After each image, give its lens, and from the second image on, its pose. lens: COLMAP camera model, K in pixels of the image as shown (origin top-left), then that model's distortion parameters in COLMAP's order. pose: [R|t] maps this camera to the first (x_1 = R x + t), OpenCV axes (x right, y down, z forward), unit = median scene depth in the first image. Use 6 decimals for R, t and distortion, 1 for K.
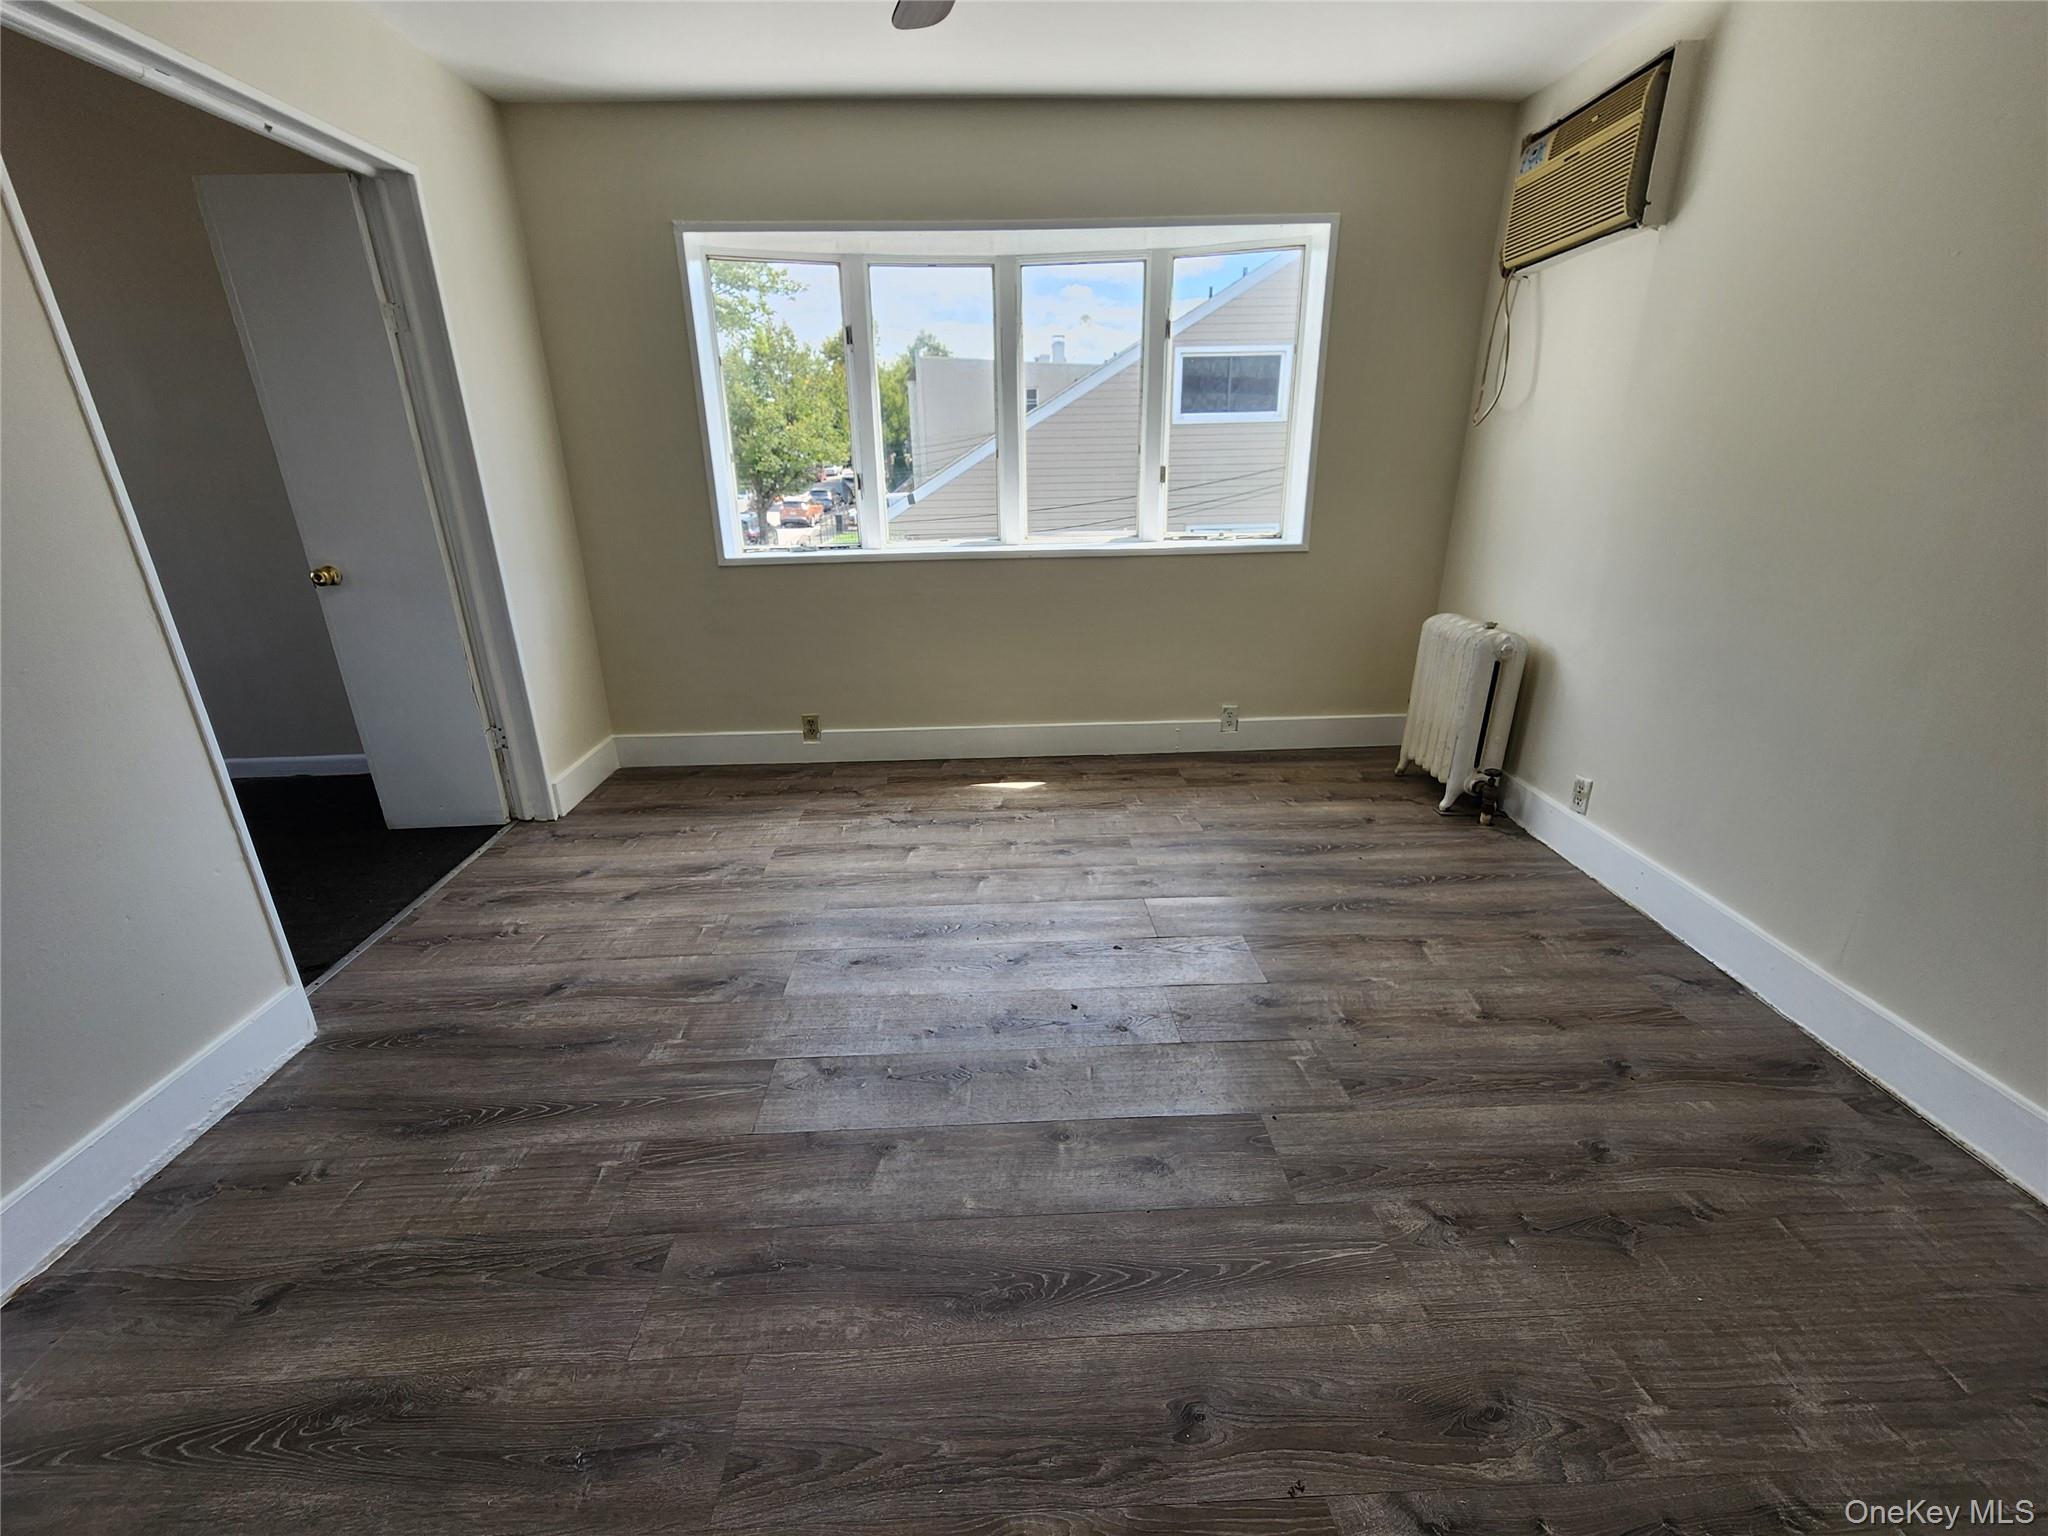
lens RADIAL K [[851.6, 0, 1021.7], [0, 851.6, 772.7], [0, 0, 1]] dist [-0.001063, 0.002747]
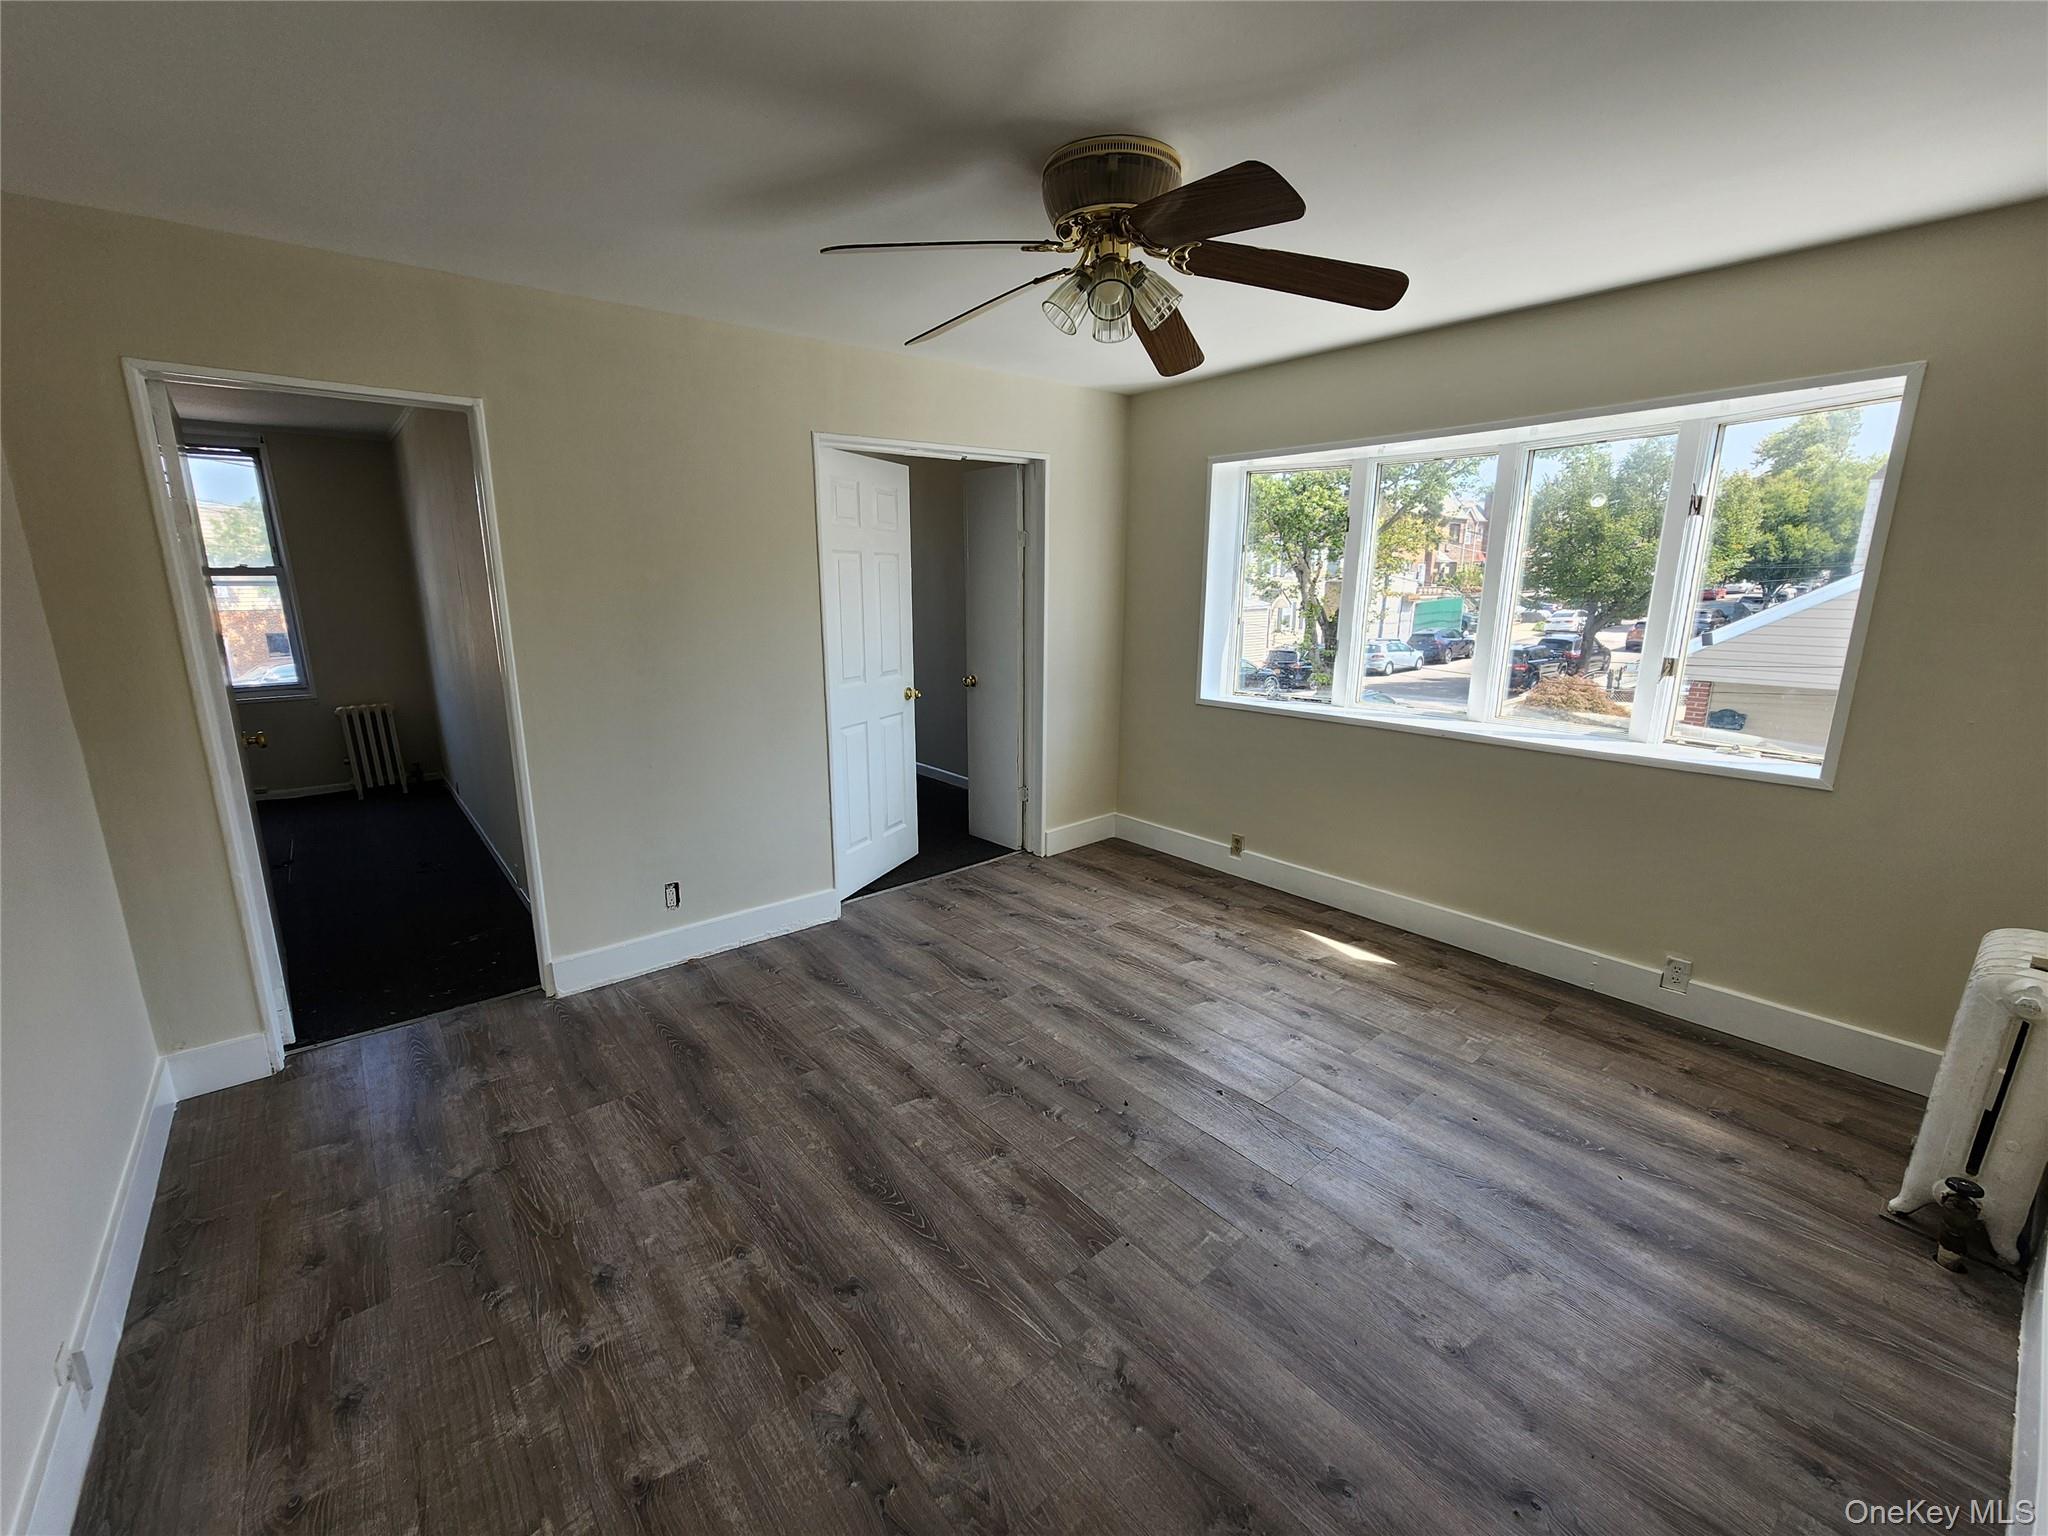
lens RADIAL K [[851.6, 0, 1021.7], [0, 851.6, 772.7], [0, 0, 1]] dist [-0.001063, 0.002747]
pose [[0.605283, 0.195145, -0.771719, 0.572938], [-0.282401, 0.959066, 0.021024, -0.112334], [0.744232, 0.205209, 0.635616, 0.017189]]
